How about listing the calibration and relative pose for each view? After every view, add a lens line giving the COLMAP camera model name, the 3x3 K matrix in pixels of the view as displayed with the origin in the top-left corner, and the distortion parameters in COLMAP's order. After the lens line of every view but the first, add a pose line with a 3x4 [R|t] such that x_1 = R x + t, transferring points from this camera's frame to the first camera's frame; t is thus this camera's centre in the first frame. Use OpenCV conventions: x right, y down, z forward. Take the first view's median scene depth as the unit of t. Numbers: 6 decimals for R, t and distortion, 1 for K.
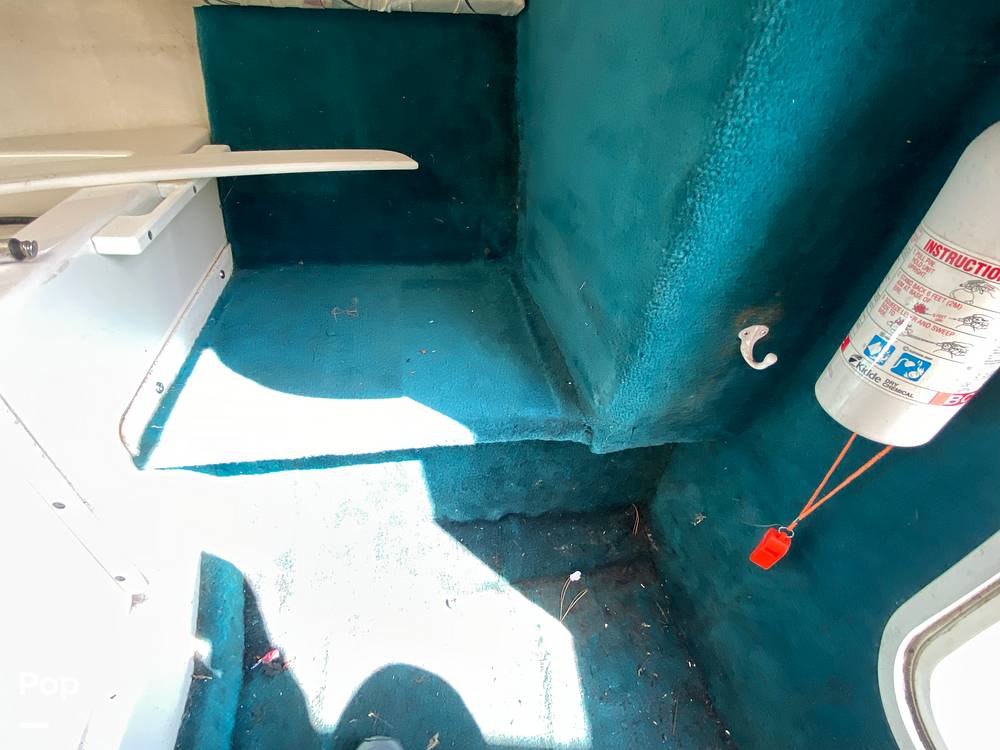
lens RADIAL K [[442.8, 0, 495.7], [0, 442.8, 375.1], [0, 0, 1]] dist [0.021732, -0.021860]
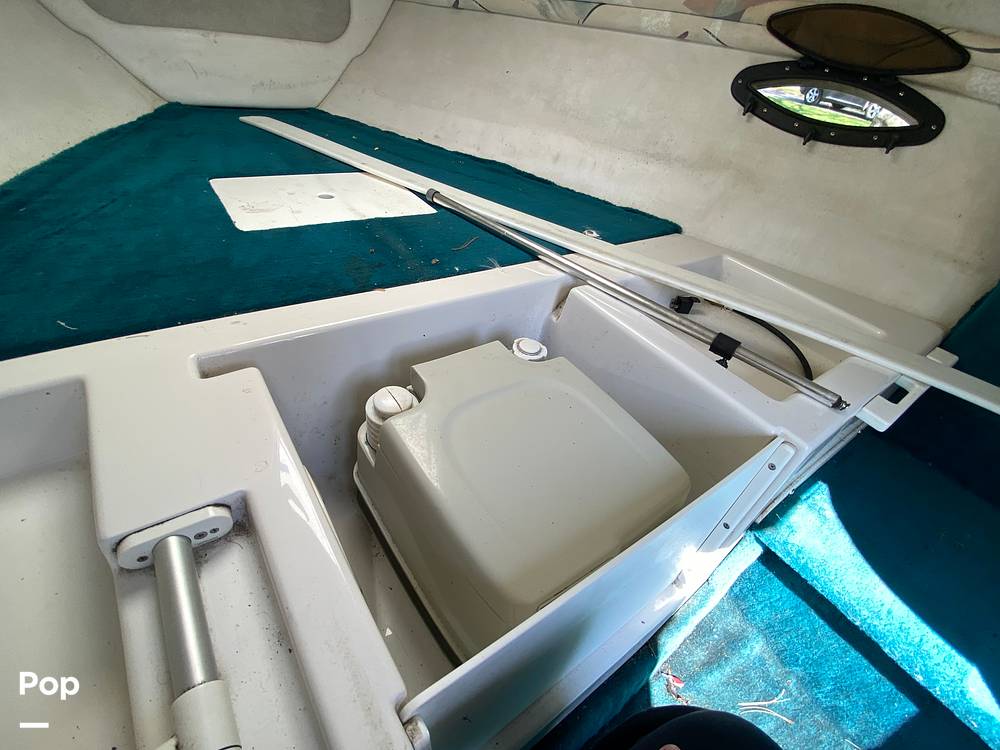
lens RADIAL K [[442.8, 0, 495.7], [0, 442.8, 375.1], [0, 0, 1]] dist [0.021732, -0.021860]
pose [[0.425749, 0.562485, -0.708766, -0.261691], [-0.657835, 0.730246, 0.184376, 0.076233], [0.621282, 0.387753, 0.680924, -0.440744]]
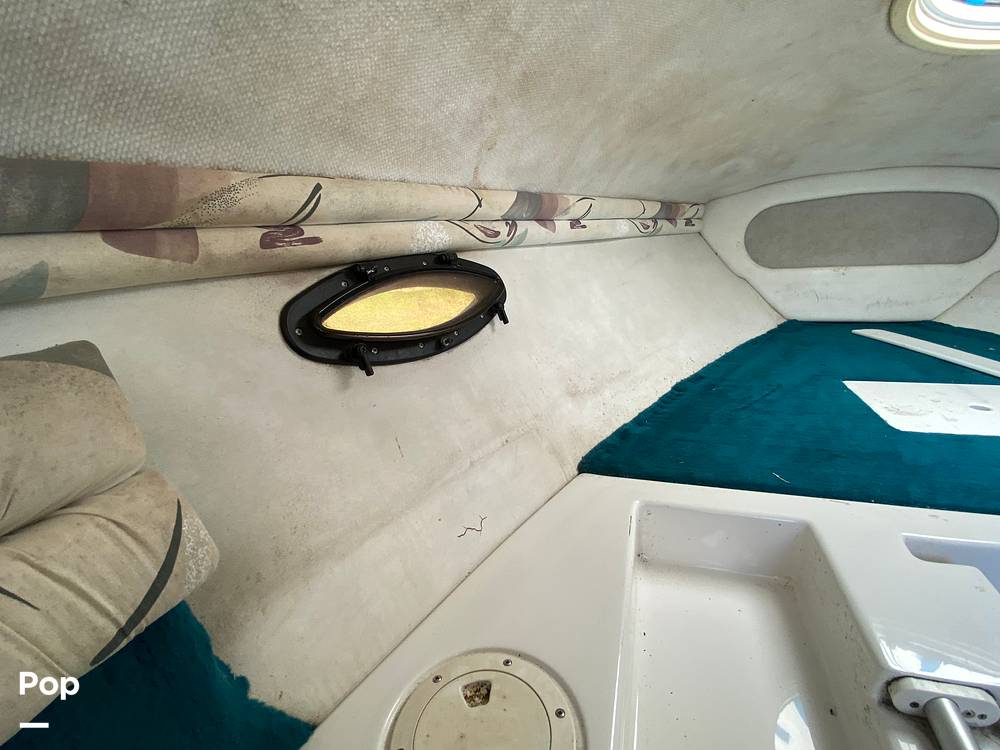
lens RADIAL K [[439.5, 0, 499.4], [0, 439.5, 376.3], [0, 0, 1]] dist [0.034768, -0.029228]
pose [[-0.486920, 0.233857, -0.841558, -0.080726], [-0.530544, 0.686196, 0.497653, 0.288861], [0.693853, 0.688801, -0.210051, -0.760502]]
